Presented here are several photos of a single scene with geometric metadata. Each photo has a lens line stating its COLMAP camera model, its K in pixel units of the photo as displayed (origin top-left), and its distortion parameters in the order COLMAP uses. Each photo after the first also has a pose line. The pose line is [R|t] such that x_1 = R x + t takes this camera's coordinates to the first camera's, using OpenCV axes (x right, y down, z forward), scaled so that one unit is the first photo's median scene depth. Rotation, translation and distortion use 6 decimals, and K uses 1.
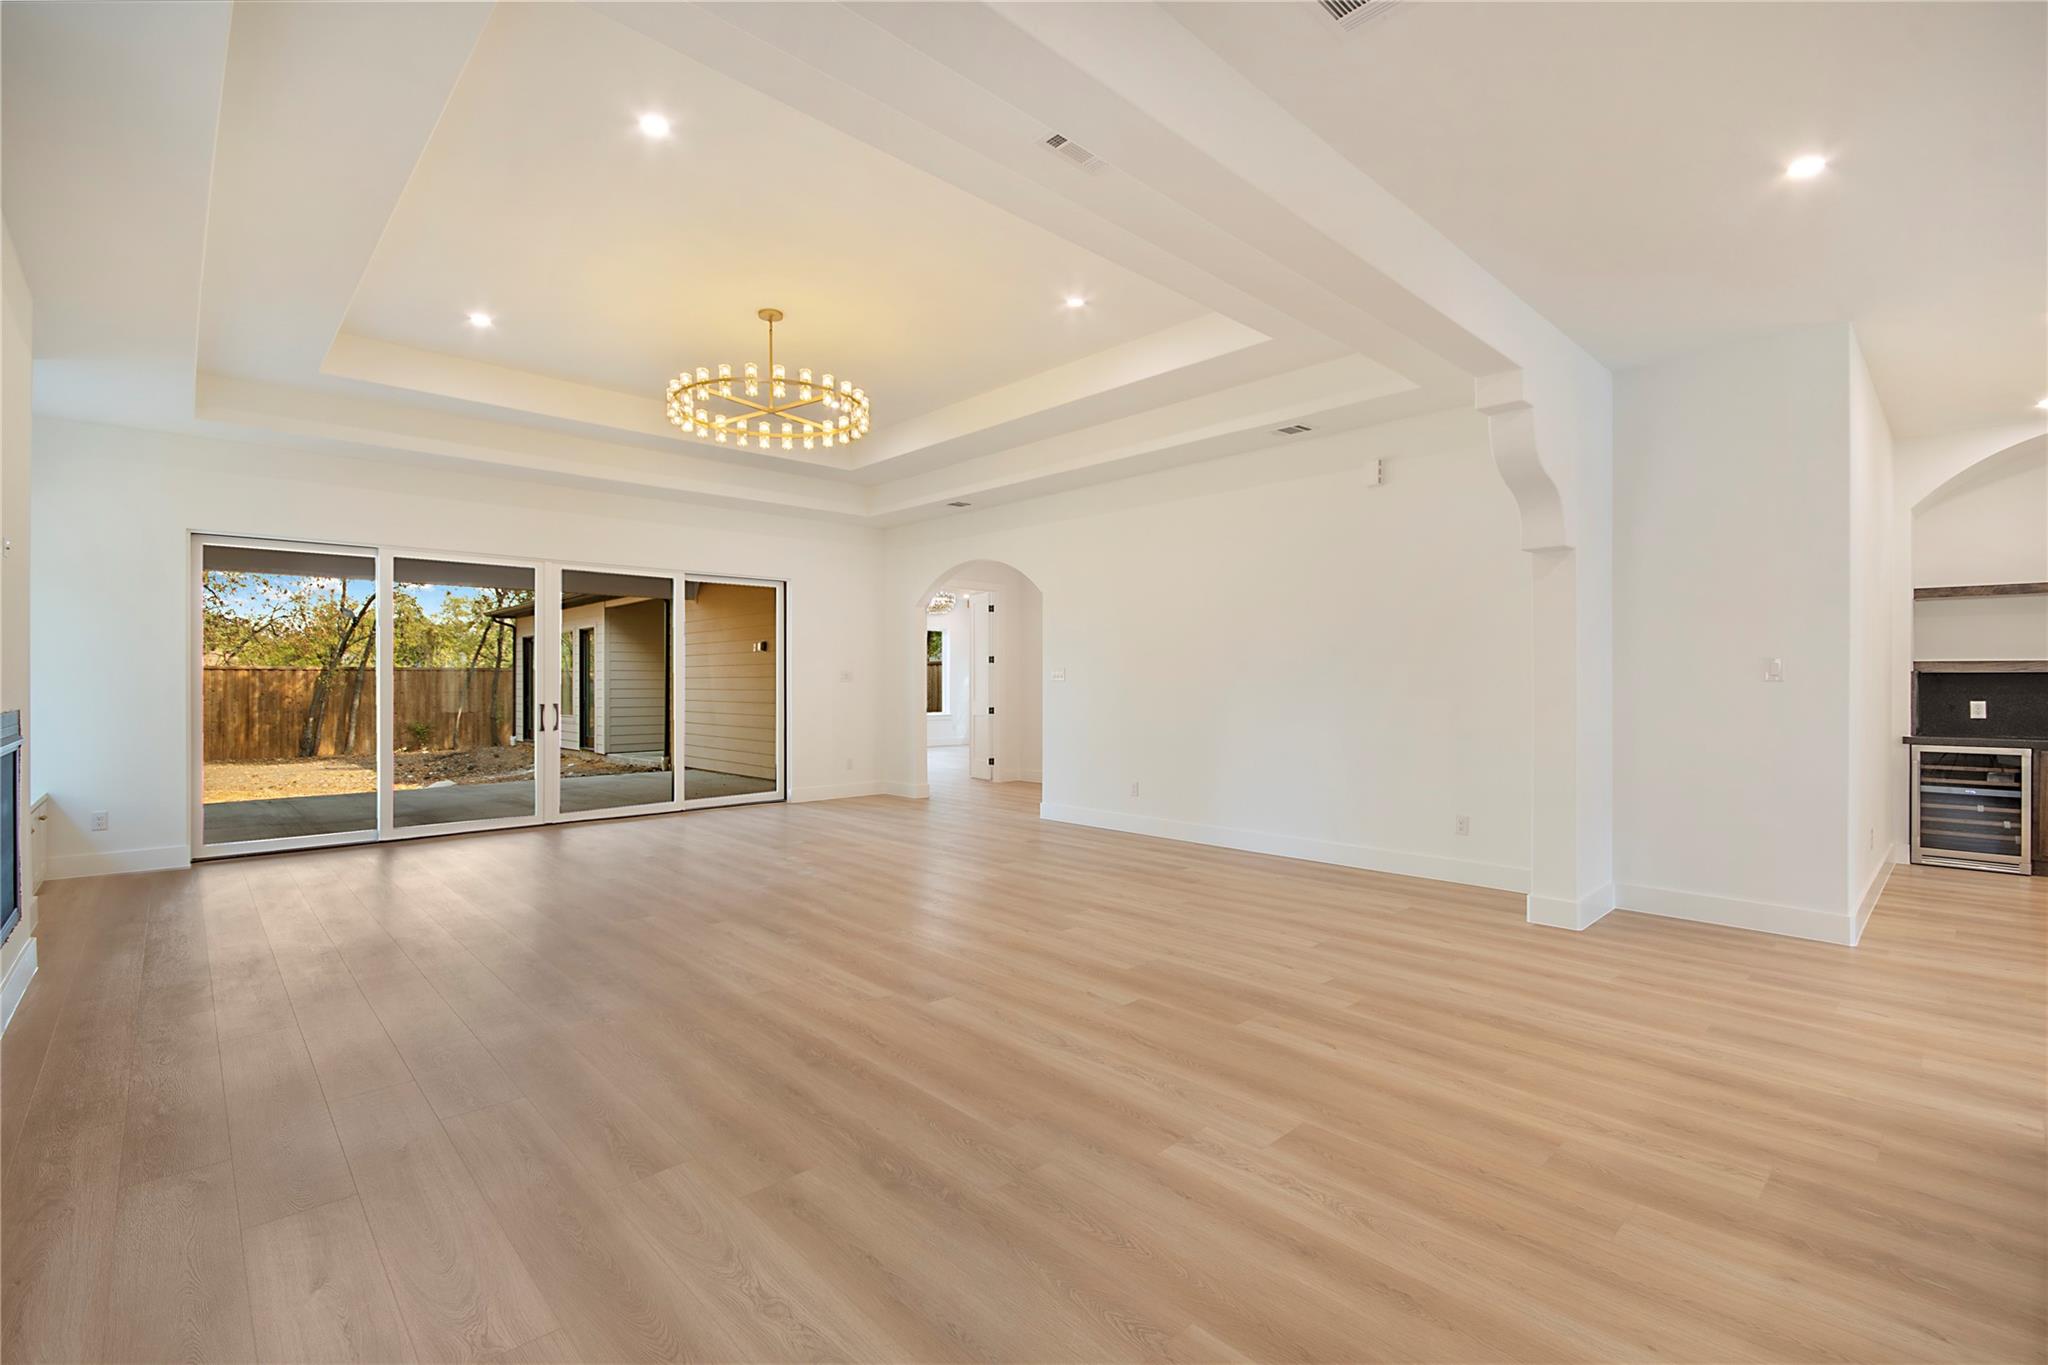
lens RADIAL K [[907.0, 0, 1028.7], [0, 907.0, 681.3], [0, 0, 1]] dist [-0.009407, -0.000298]
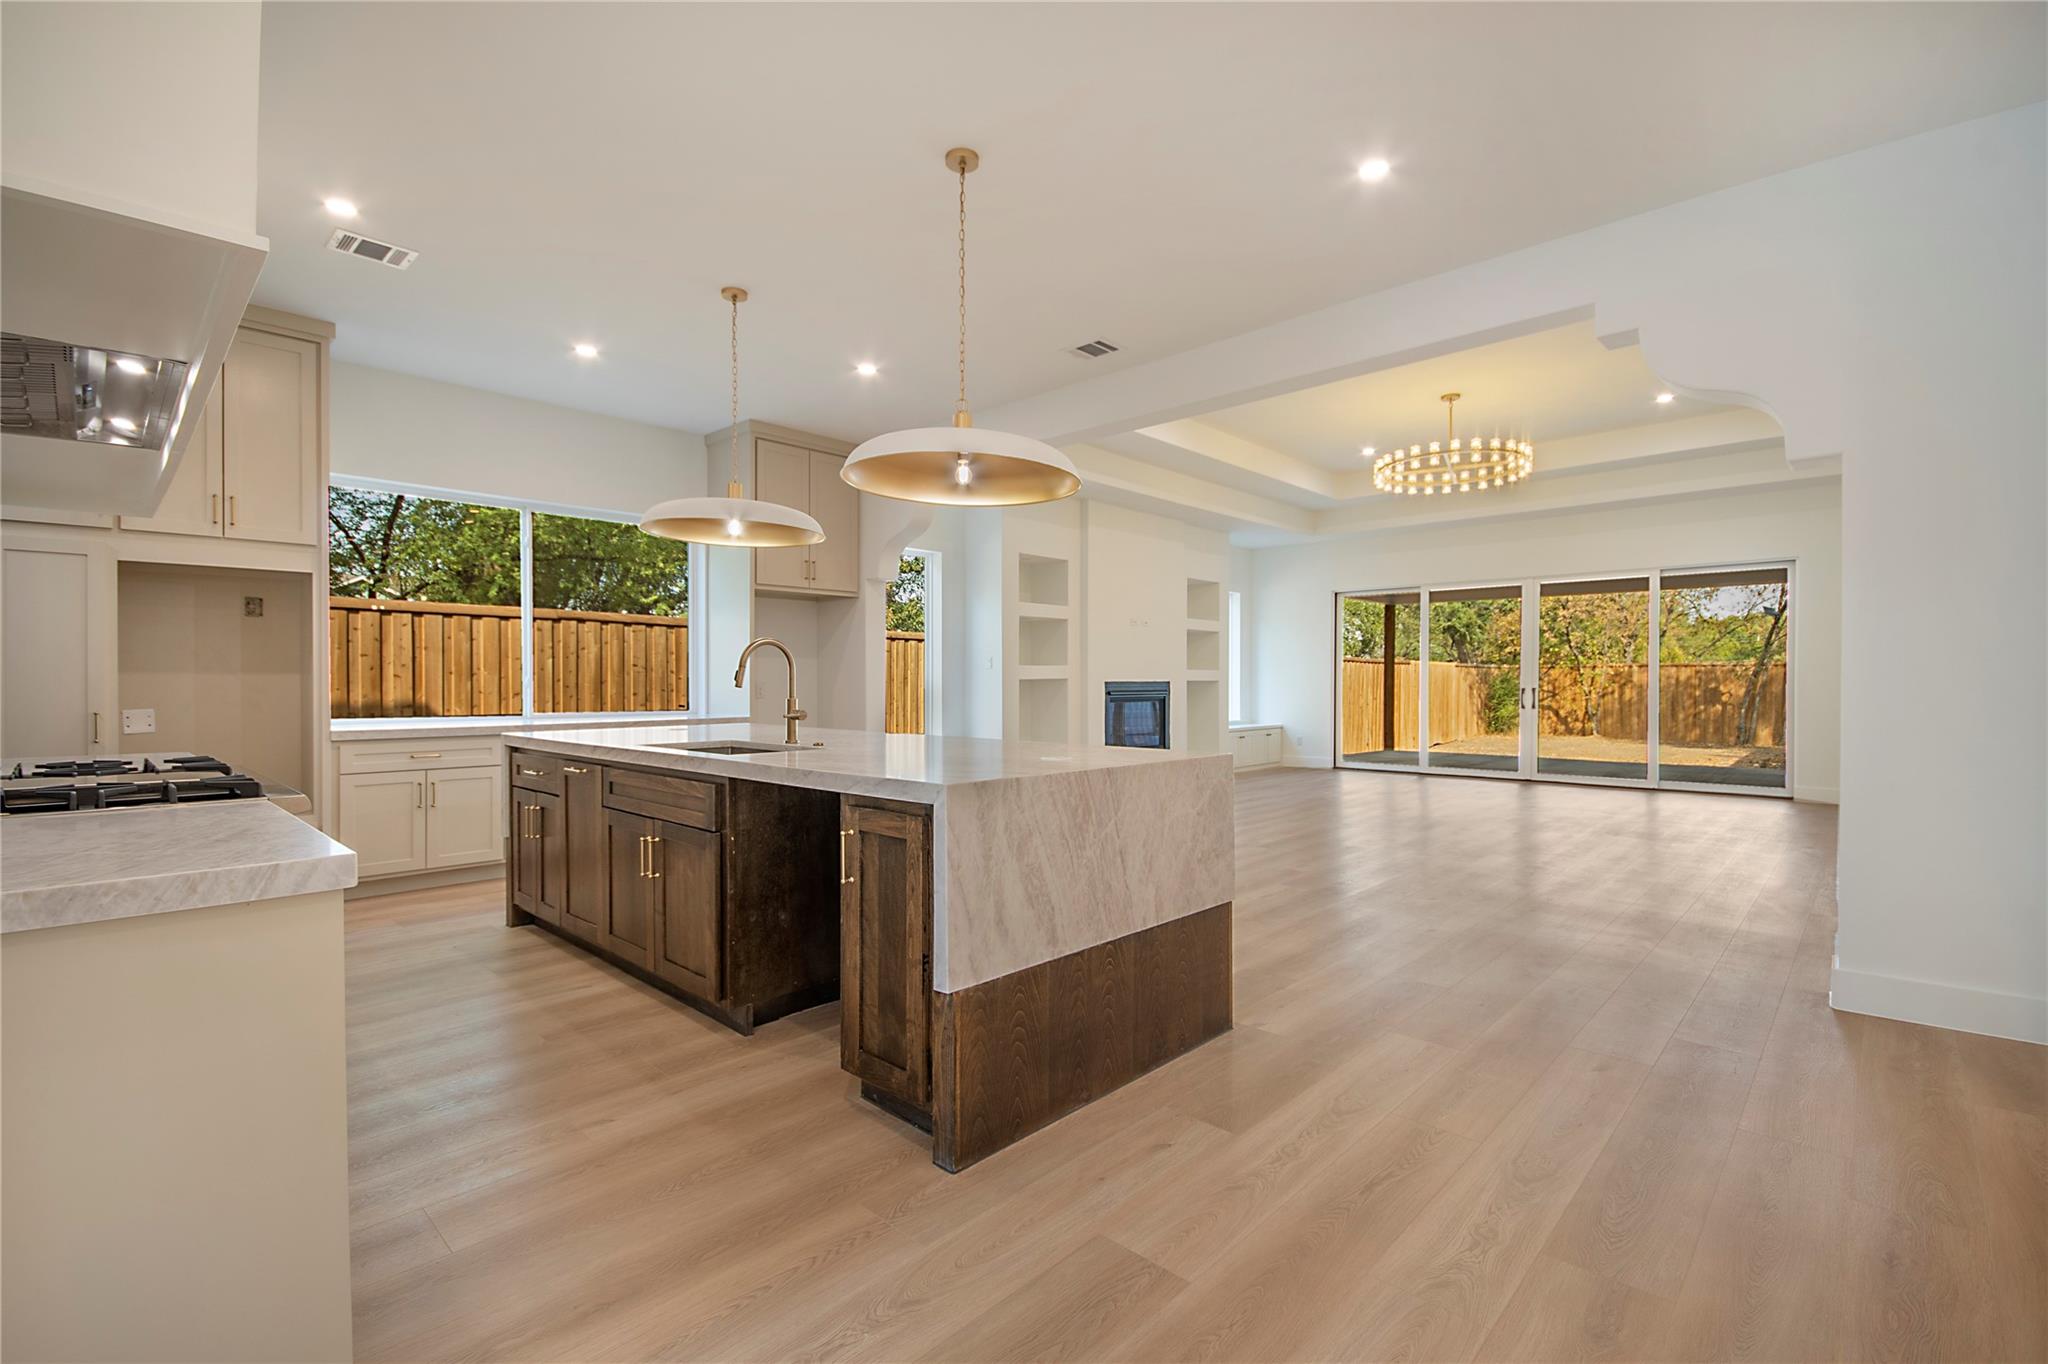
lens RADIAL K [[907.0, 0, 1035.0], [0, 907.0, 687.6], [0, 0, 1]] dist [-0.009407, -0.000298]
pose [[0.073786, 0.007227, -0.997248, 0.828305], [0.001575, 0.999972, 0.007363, 0.015759], [0.997273, -0.002114, 0.073772, 0.217518]]
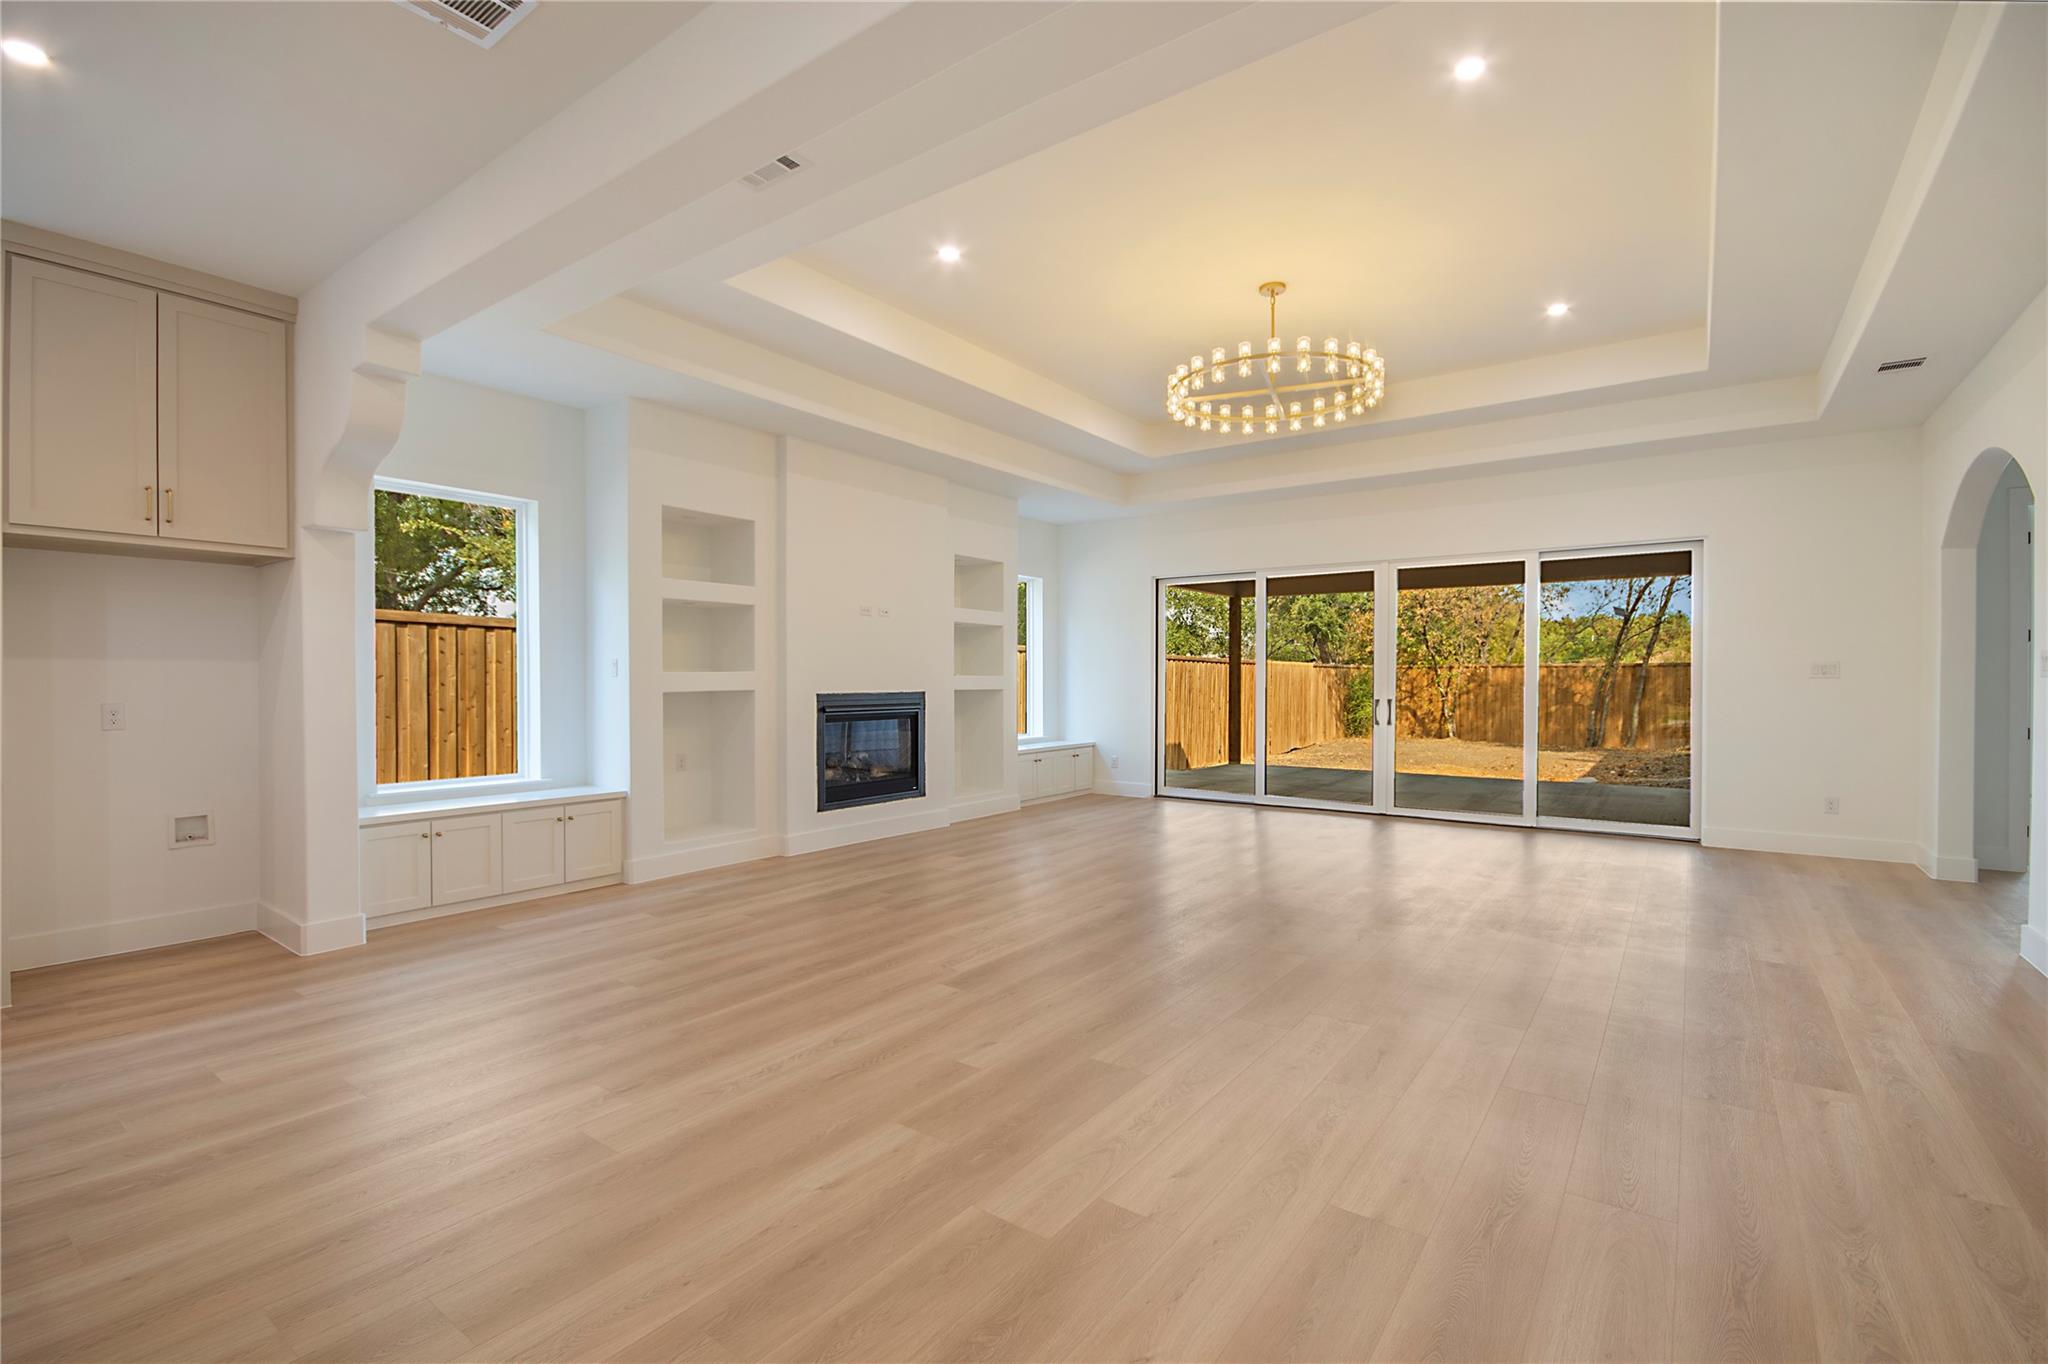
lens RADIAL K [[907.0, 0, 1024.8], [0, 907.0, 676.7], [0, 0, 1]] dist [-0.009407, -0.000298]
pose [[0.190619, -0.000327, -0.981664, 0.476094], [-0.000449, 1.000000, -0.000420, -0.000718], [0.981664, 0.000520, 0.190619, 0.452557]]
